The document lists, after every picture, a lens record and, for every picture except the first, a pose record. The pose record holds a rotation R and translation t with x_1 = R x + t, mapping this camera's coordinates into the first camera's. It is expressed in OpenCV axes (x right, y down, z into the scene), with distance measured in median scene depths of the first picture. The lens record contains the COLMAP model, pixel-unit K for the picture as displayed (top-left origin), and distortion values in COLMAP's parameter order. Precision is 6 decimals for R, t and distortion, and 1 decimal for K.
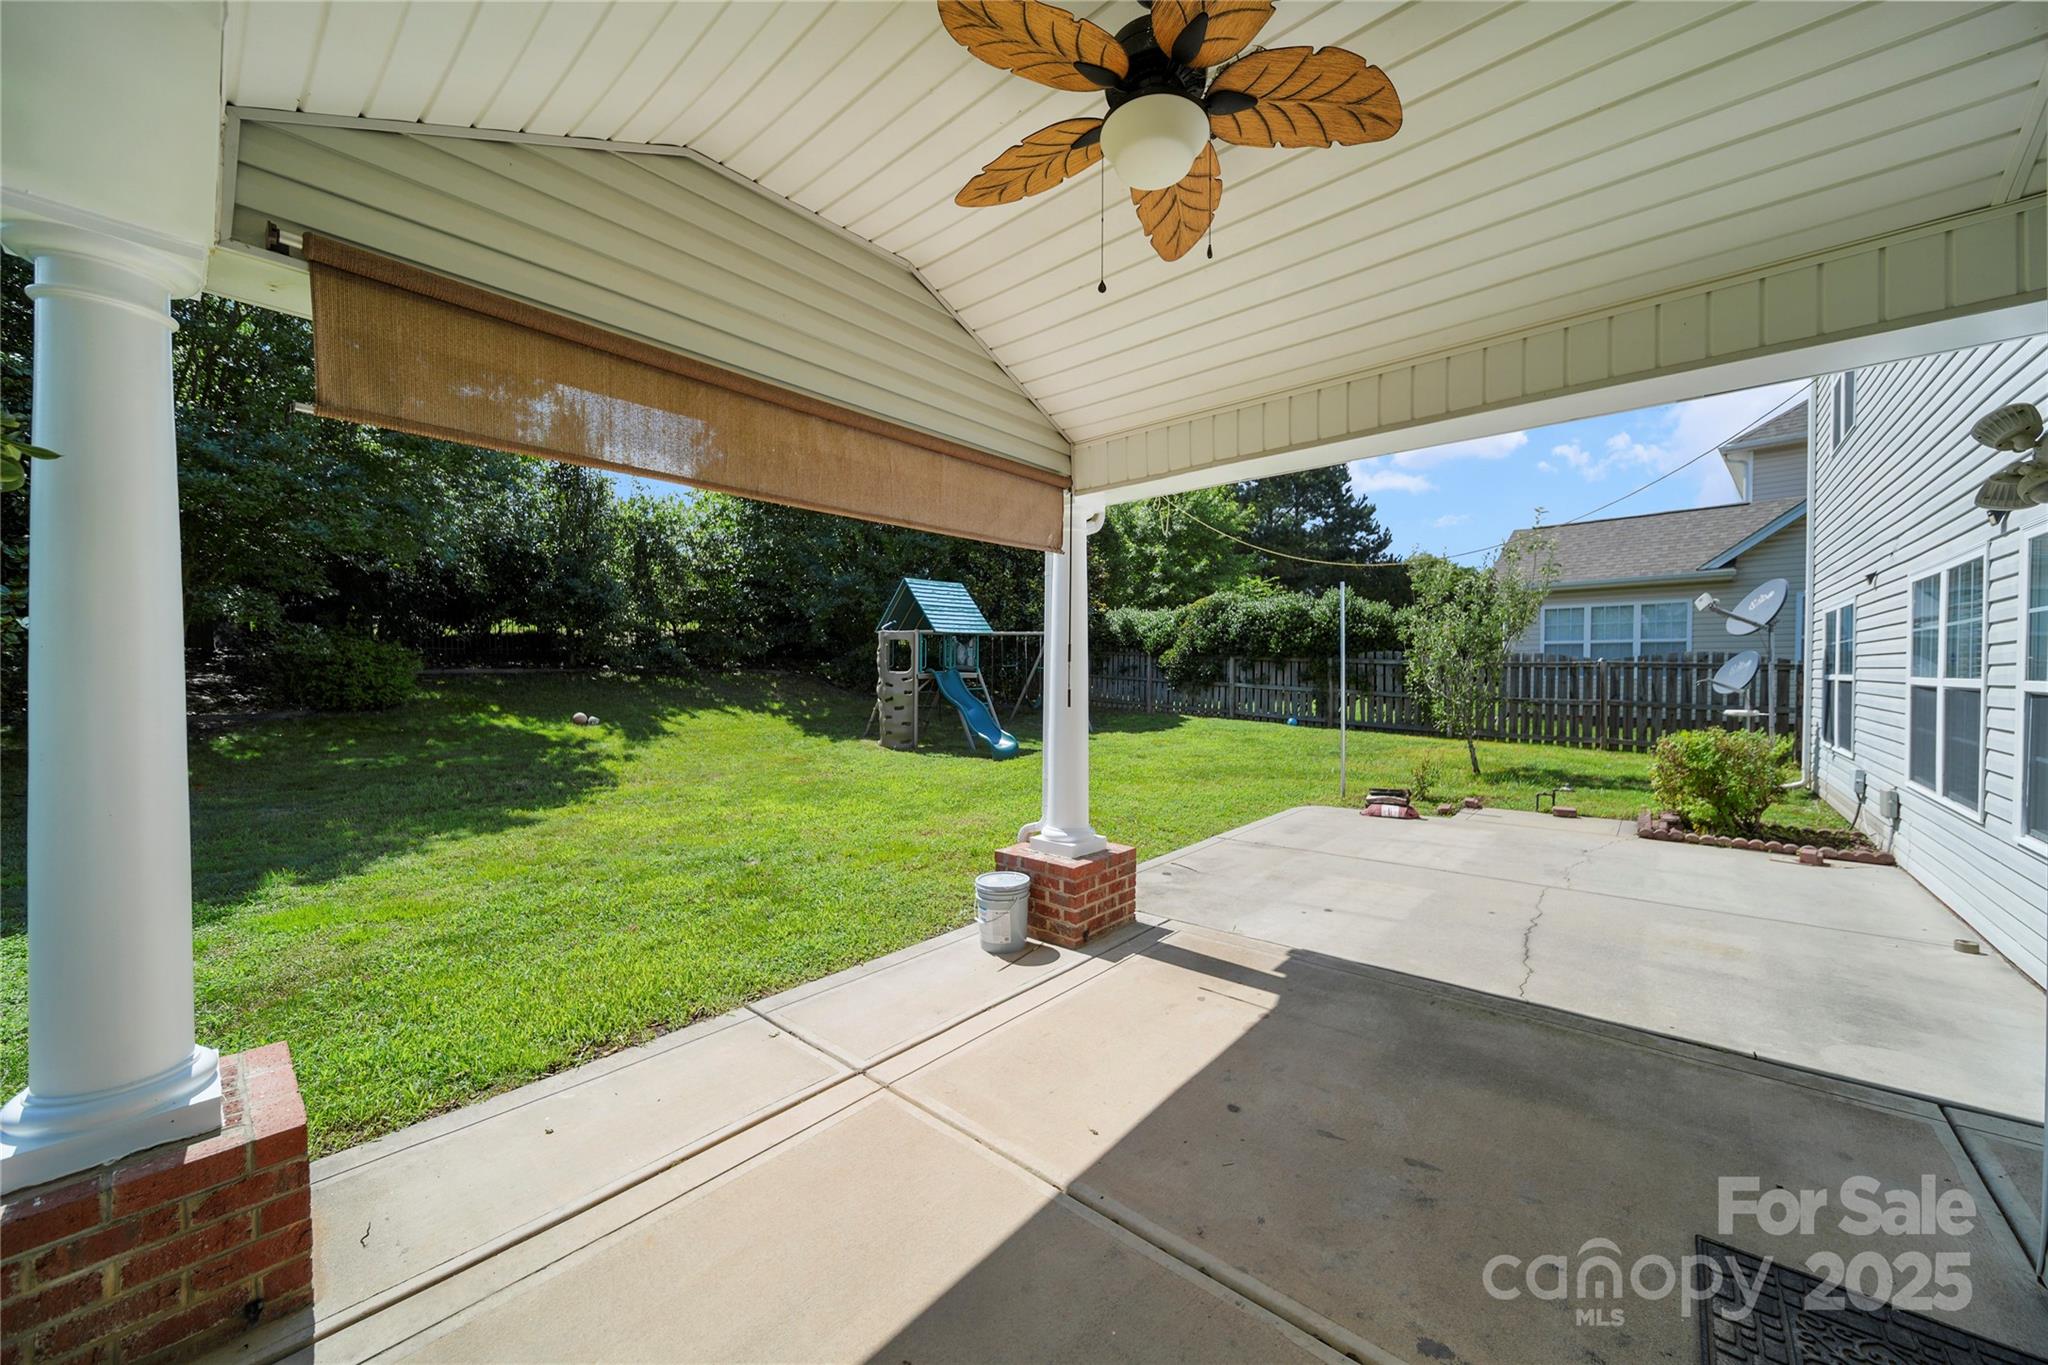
lens RADIAL K [[729.7, 0, 1037.1], [0, 729.7, 686.4], [0, 0, 1]] dist [-0.000726, -0.000312]
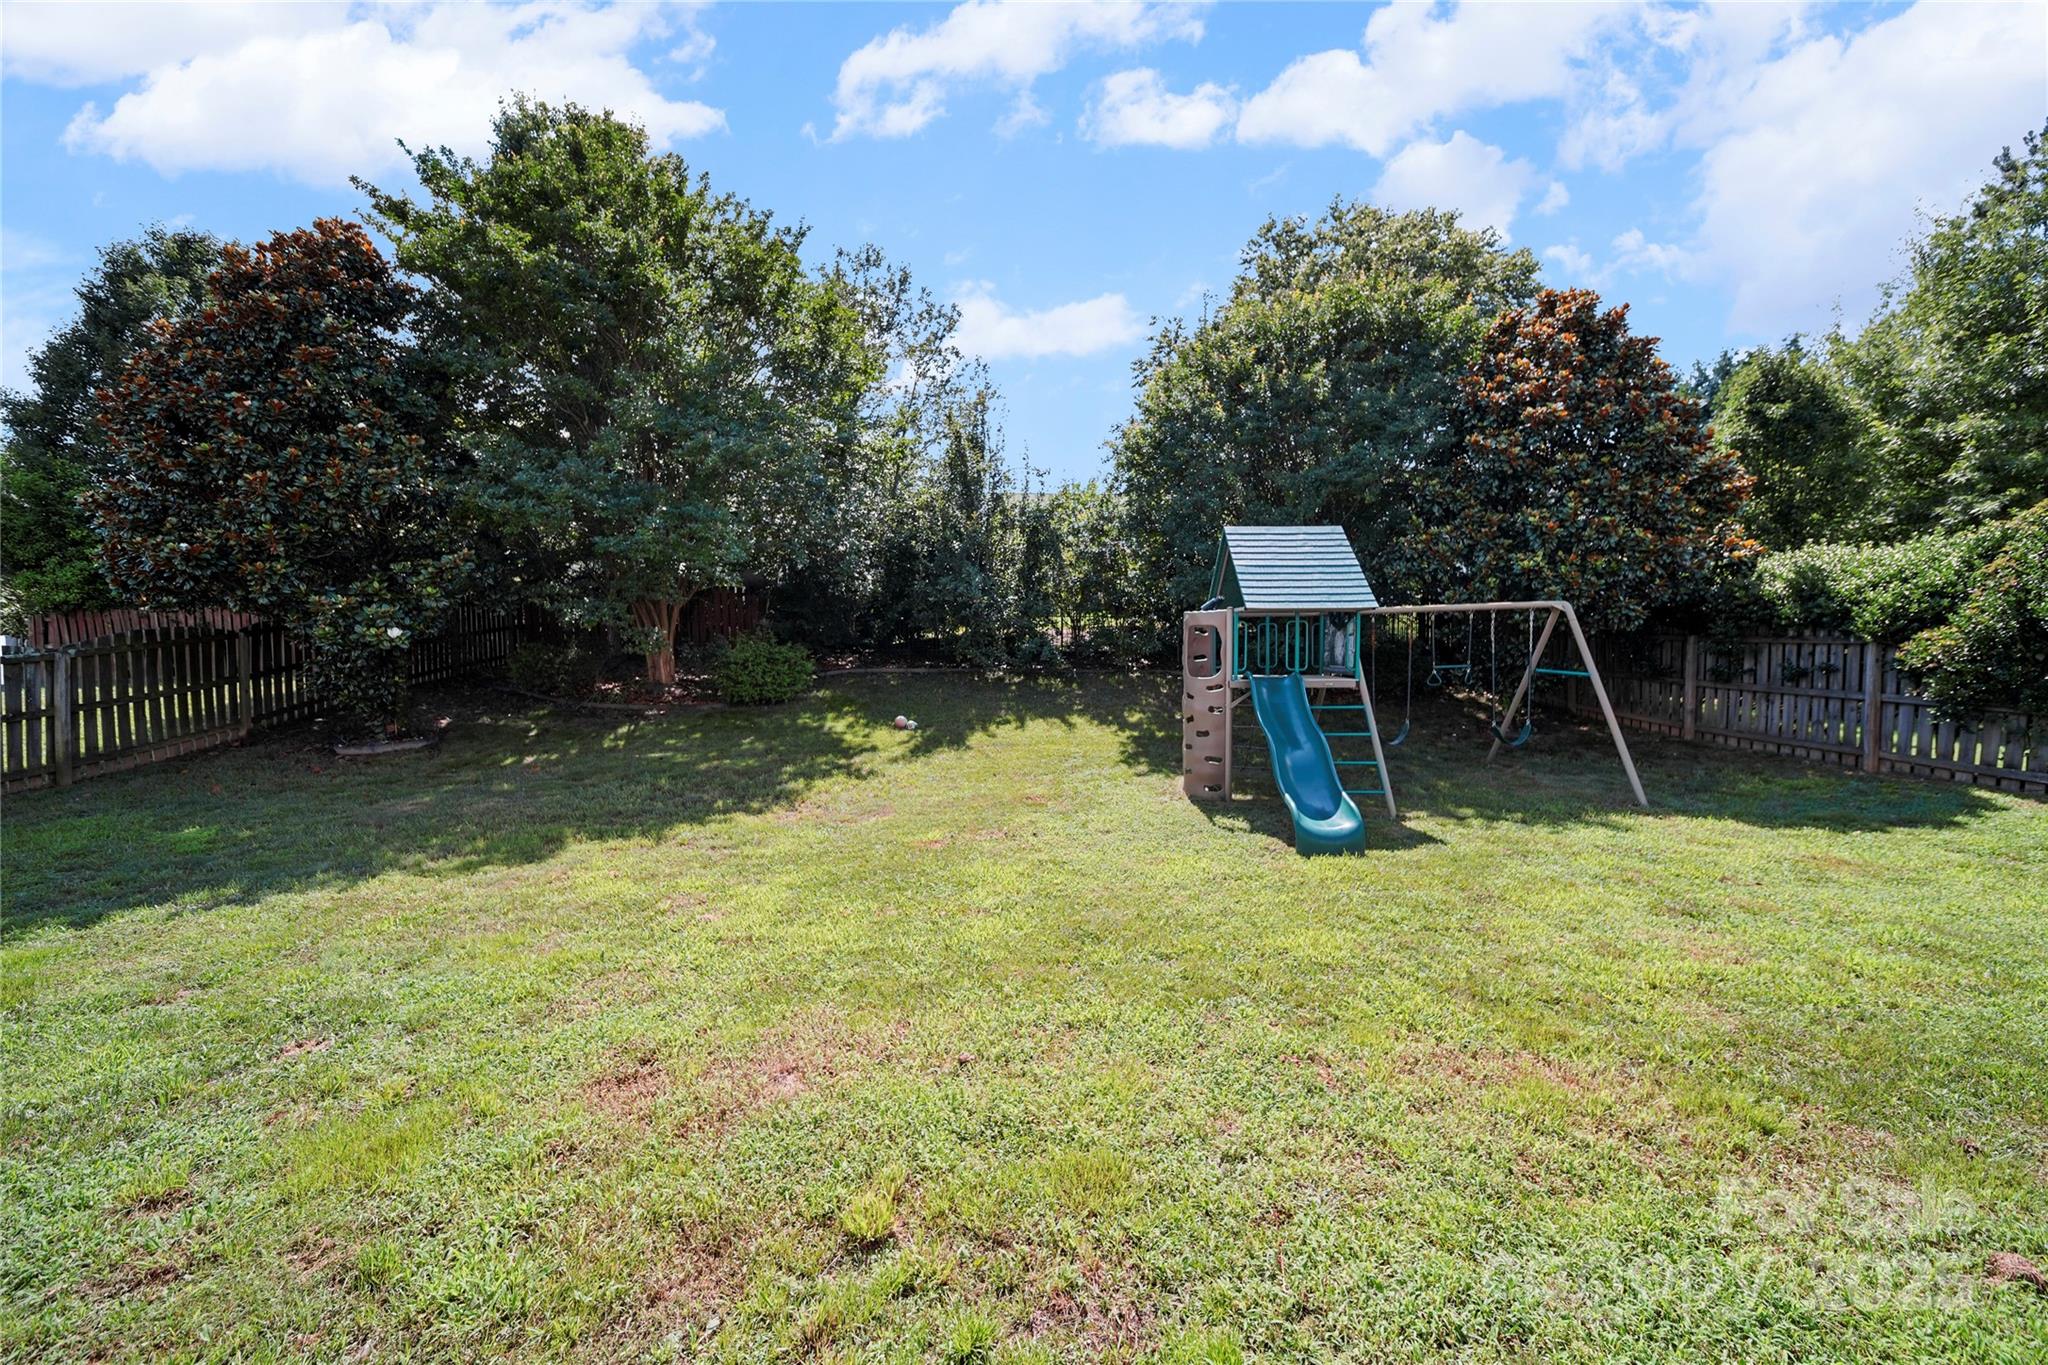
lens RADIAL K [[729.7, 0, 1027.3], [0, 729.7, 676.5], [0, 0, 1]] dist [-0.000726, -0.000312]
pose [[0.700832, 0.012504, -0.713217, 0.331756], [-0.019266, 0.999813, -0.001403, -0.034326], [0.713066, 0.014724, 0.700942, 0.973276]]
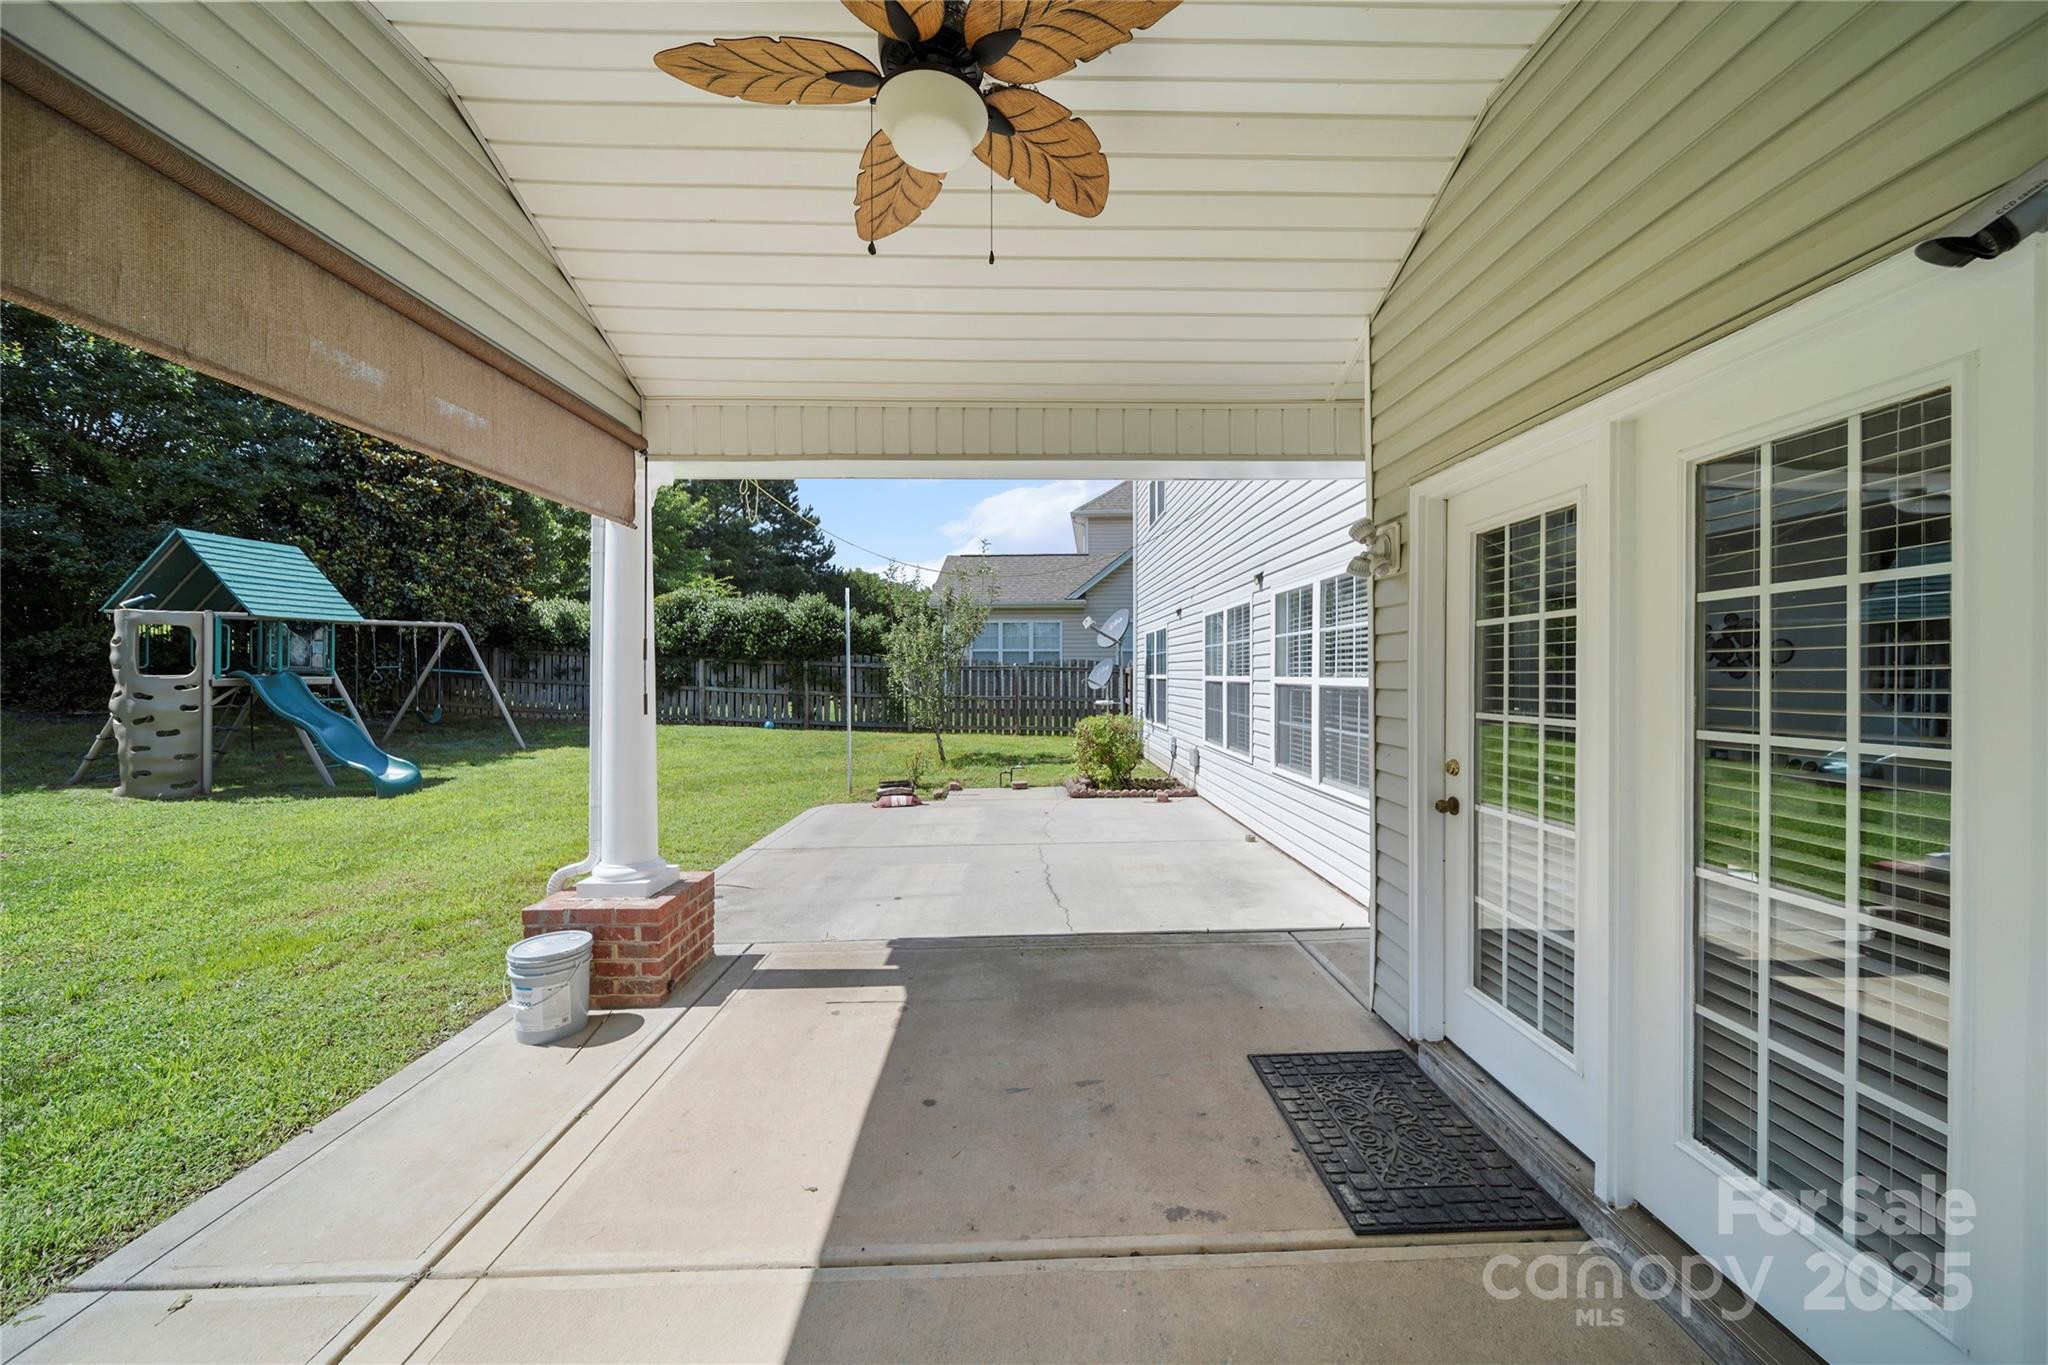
lens RADIAL K [[729.7, 0, 1036.1], [0, 729.7, 683.6], [0, 0, 1]] dist [-0.000726, -0.000312]
pose [[0.741100, -0.010503, 0.671313, -0.118707], [0.016430, 0.999862, -0.002495, 0.001641], [-0.671194, 0.012879, 0.741170, 0.059292]]
